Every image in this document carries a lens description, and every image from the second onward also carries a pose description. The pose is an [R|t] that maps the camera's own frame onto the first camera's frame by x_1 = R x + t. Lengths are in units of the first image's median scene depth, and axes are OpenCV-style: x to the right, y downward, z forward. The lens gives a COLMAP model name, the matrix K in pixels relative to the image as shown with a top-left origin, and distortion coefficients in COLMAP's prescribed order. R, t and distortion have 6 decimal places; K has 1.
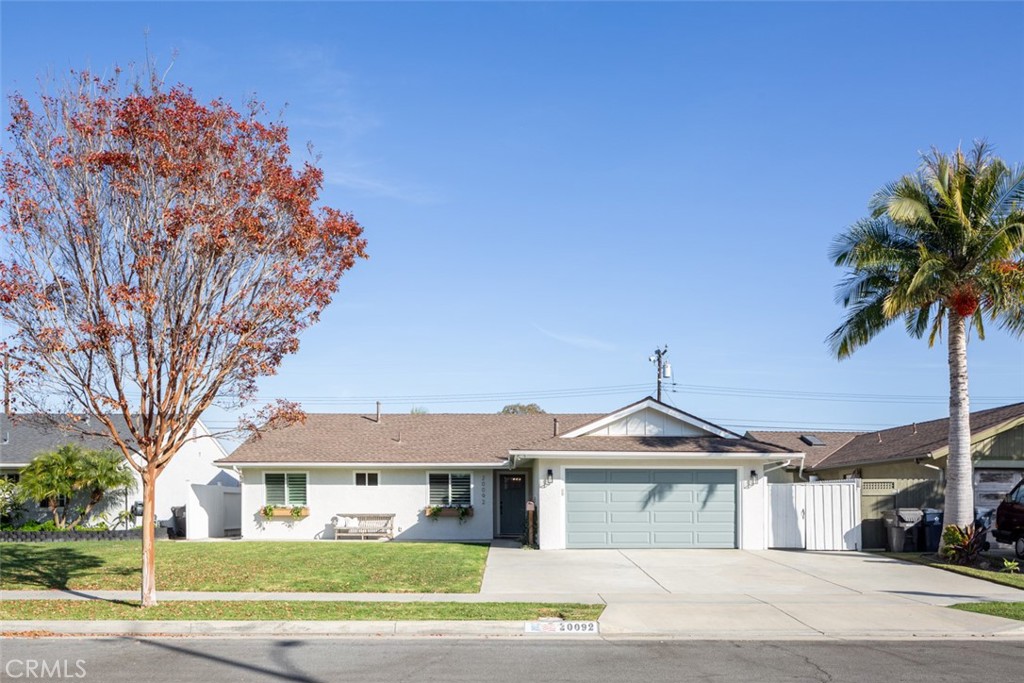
lens RADIAL K [[727.9, 0, 510.9], [0, 727.9, 397.5], [0, 0, 1]] dist [0.004083, 0.000475]
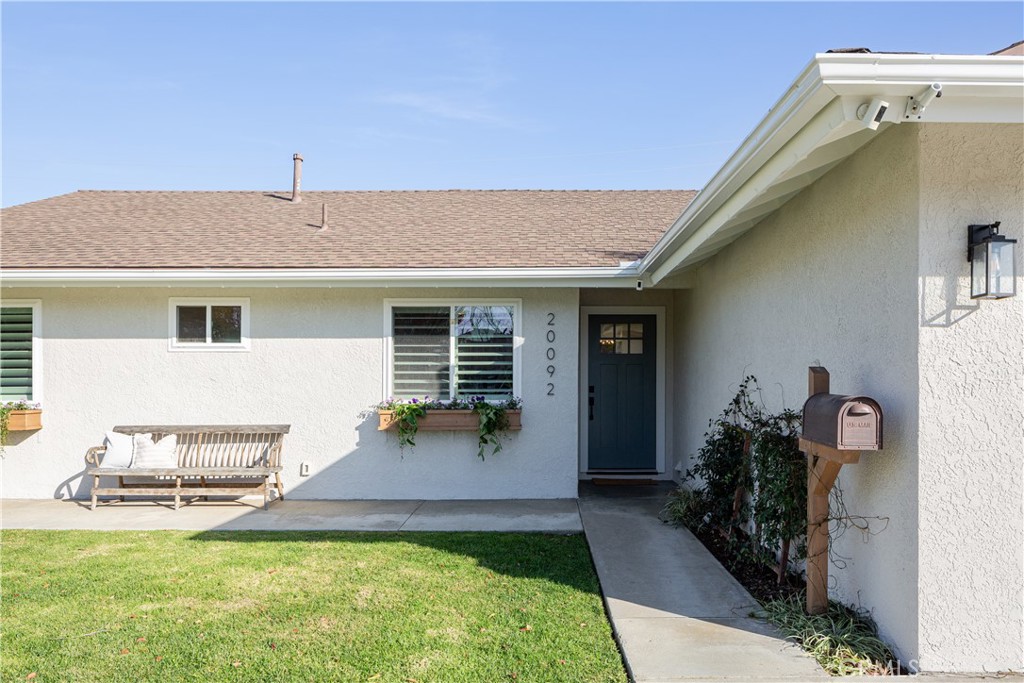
lens RADIAL K [[709.3, 0, 512.0], [0, 709.3, 341.5], [0, 0, 1]] dist [0.000538, 0.002266]
pose [[0.998838, -0.003973, -0.048040, -0.041598], [0.008534, 0.995431, 0.095102, 0.094093], [0.047443, -0.095401, 0.994308, 0.702250]]
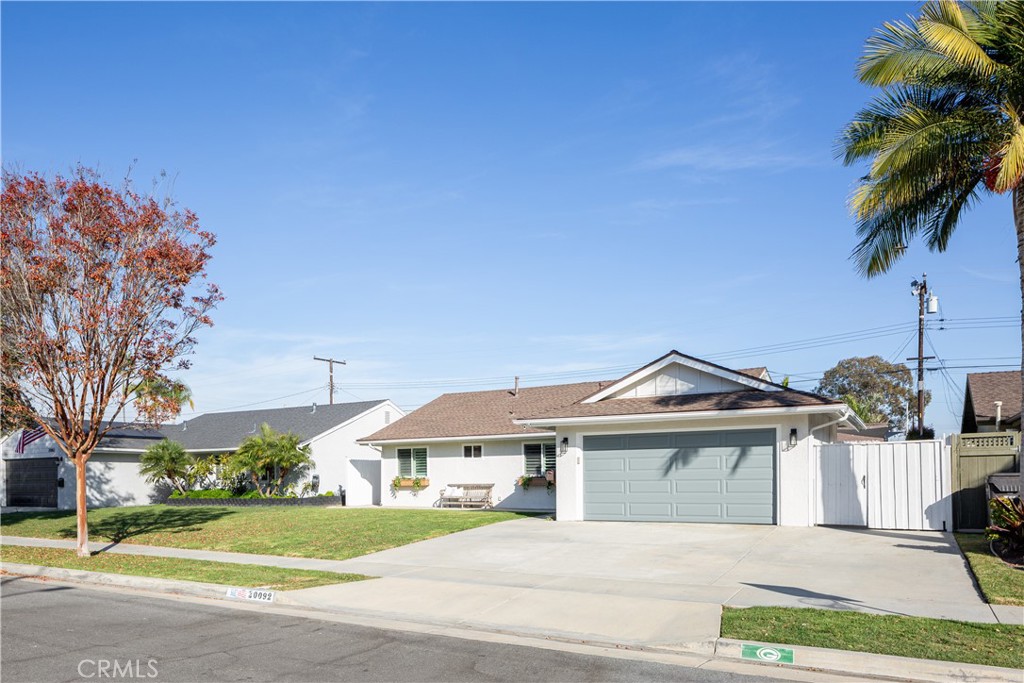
lens RADIAL K [[709.3, 0, 512.0], [0, 709.3, 341.5], [0, 0, 1]] dist [0.000538, 0.002266]
pose [[0.851818, -0.108244, -0.512532, 0.423211], [0.089882, 0.994109, -0.060568, 0.020353], [0.516069, 0.005525, 0.856529, 0.136317]]
